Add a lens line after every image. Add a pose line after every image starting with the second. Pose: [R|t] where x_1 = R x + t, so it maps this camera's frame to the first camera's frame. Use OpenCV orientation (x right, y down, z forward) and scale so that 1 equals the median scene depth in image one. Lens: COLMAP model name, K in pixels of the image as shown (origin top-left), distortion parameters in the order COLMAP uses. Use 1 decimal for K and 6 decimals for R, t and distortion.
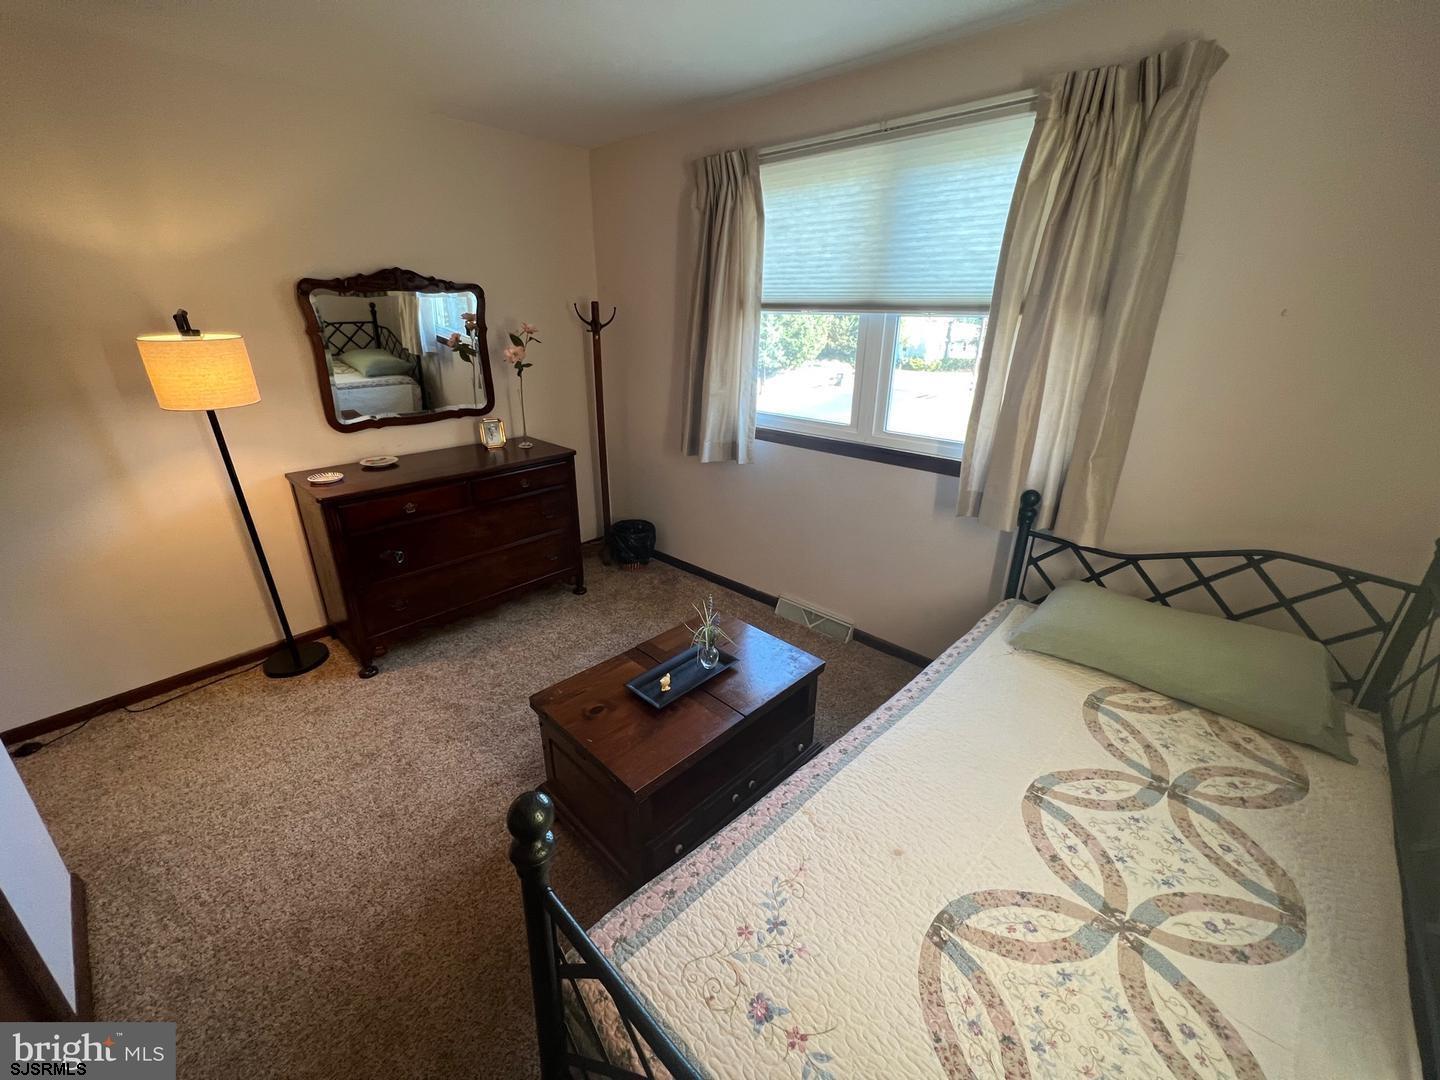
lens RADIAL K [[577.4, 0, 715.8], [0, 577.4, 532.7], [0, 0, 1]] dist [-0.000350, -0.000063]
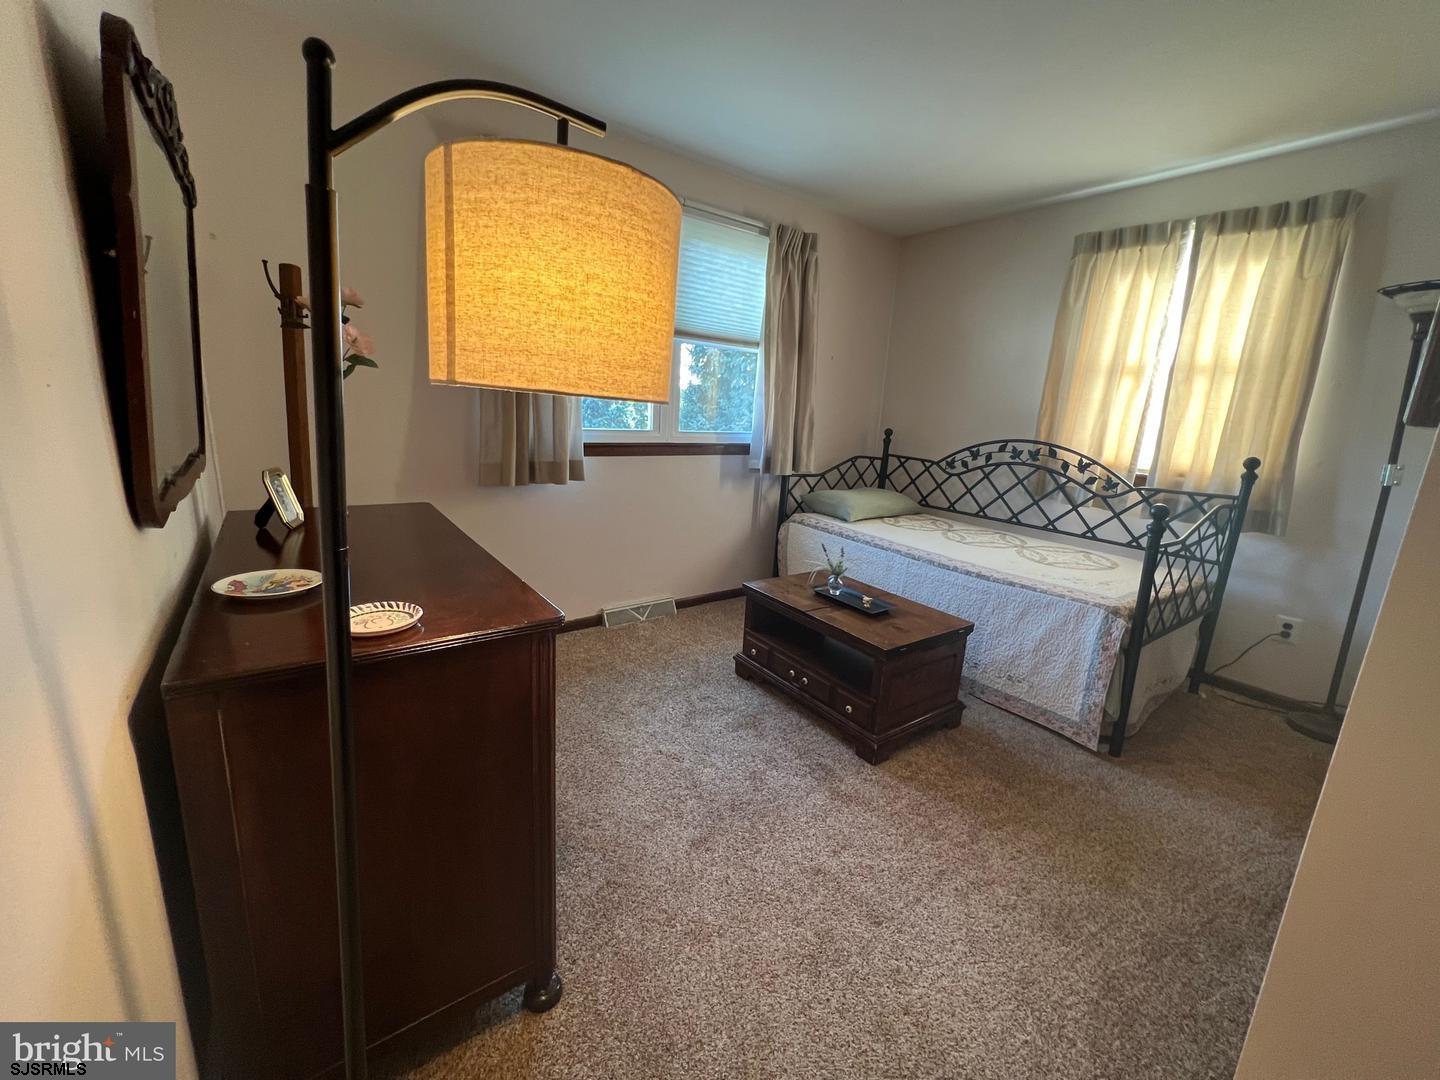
lens RADIAL K [[577.4, 0, 715.8], [0, 577.4, 532.7], [0, 0, 1]] dist [-0.000350, -0.000063]
pose [[0.172554, -0.214121, 0.961445, -1.273051], [0.300654, 0.940955, 0.155599, -0.183081], [-0.937994, 0.262214, 0.226742, 0.907390]]
